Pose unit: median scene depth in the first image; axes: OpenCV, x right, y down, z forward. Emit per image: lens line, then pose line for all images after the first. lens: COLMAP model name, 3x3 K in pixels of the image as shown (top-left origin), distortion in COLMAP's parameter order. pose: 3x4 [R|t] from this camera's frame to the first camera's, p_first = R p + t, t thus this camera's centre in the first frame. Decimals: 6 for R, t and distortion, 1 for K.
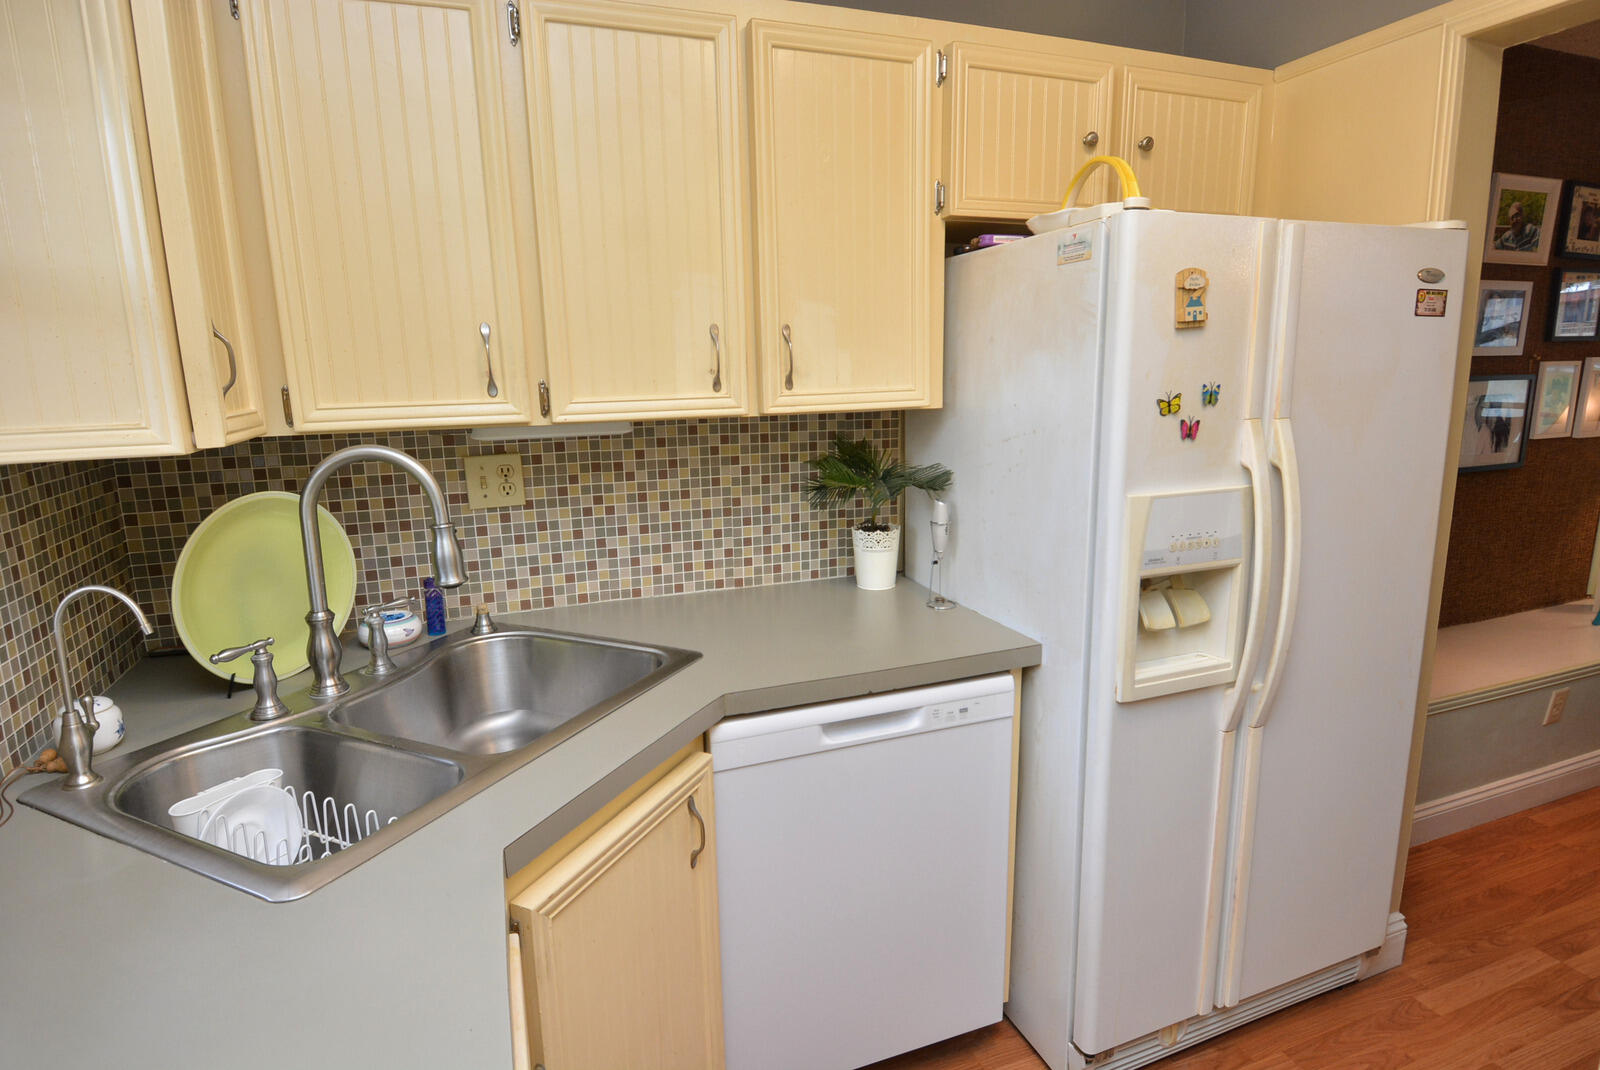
lens RADIAL K [[840.8, 0, 802.5], [0, 840.8, 533.2], [0, 0, 1]] dist [0.023135, -0.031909]
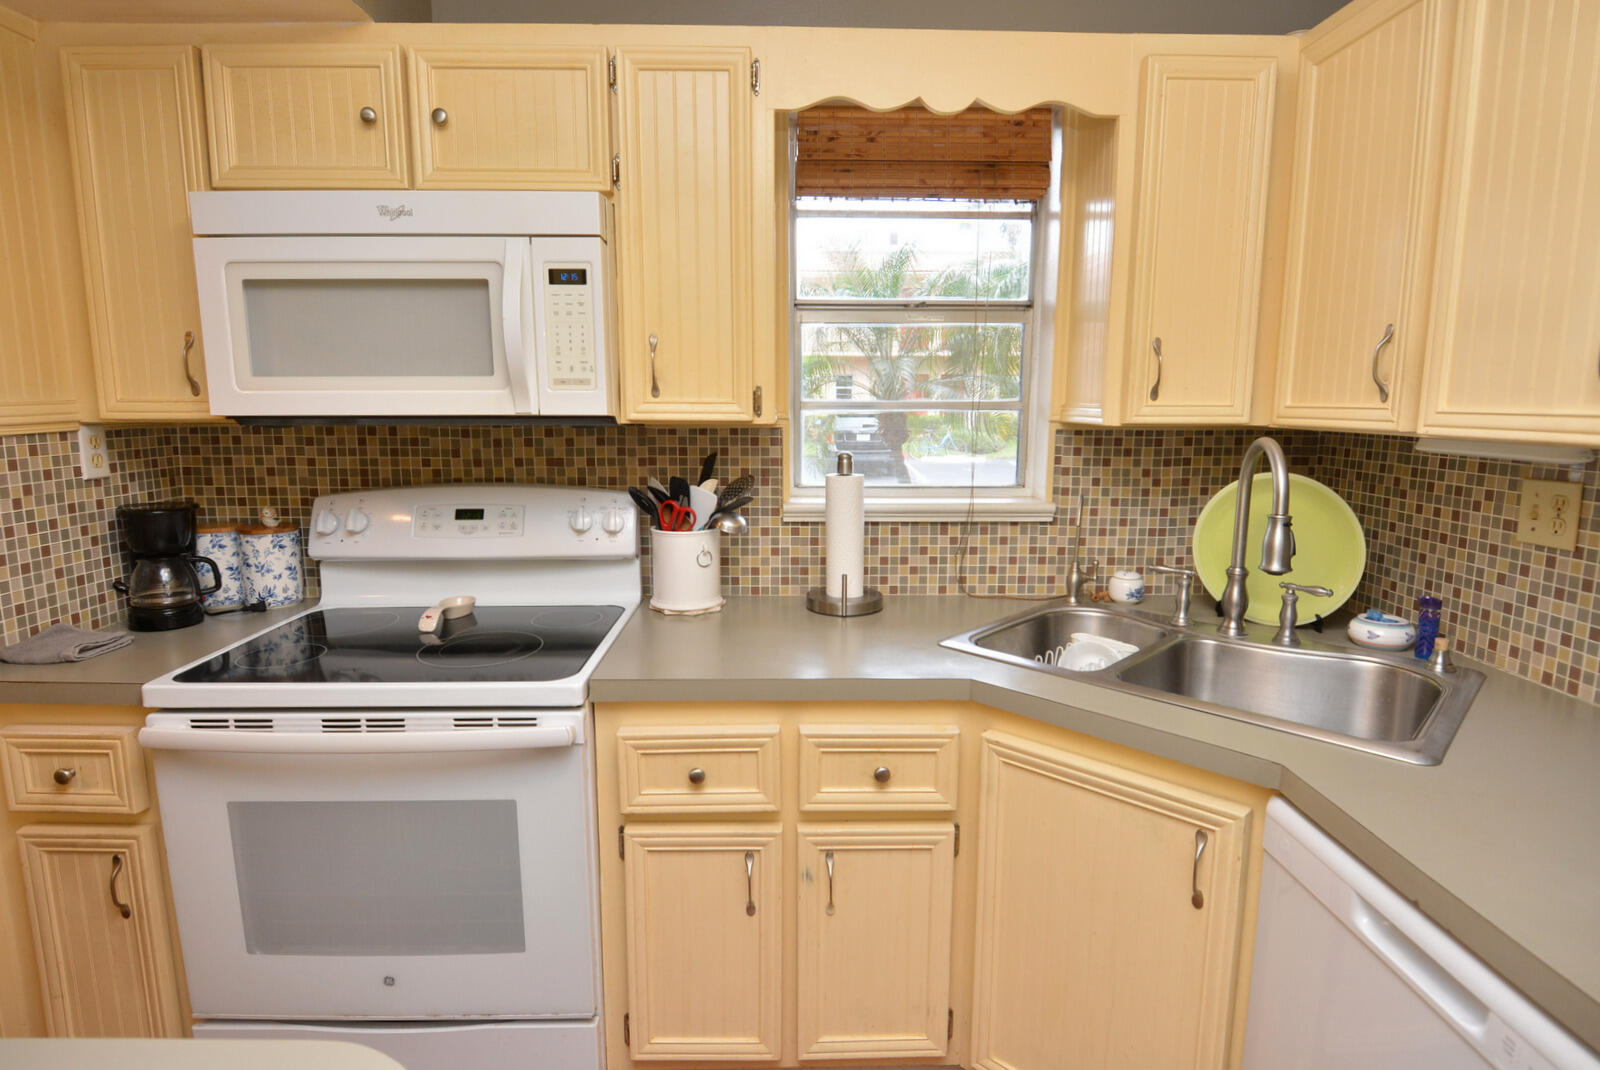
lens RADIAL K [[840.8, 0, 802.5], [0, 840.8, 533.2], [0, 0, 1]] dist [0.023135, -0.031909]
pose [[-0.325939, 0.177427, -0.928592, 0.596066], [-0.165117, 0.956450, 0.240706, -0.116791], [0.930860, 0.231782, -0.282448, 0.560389]]
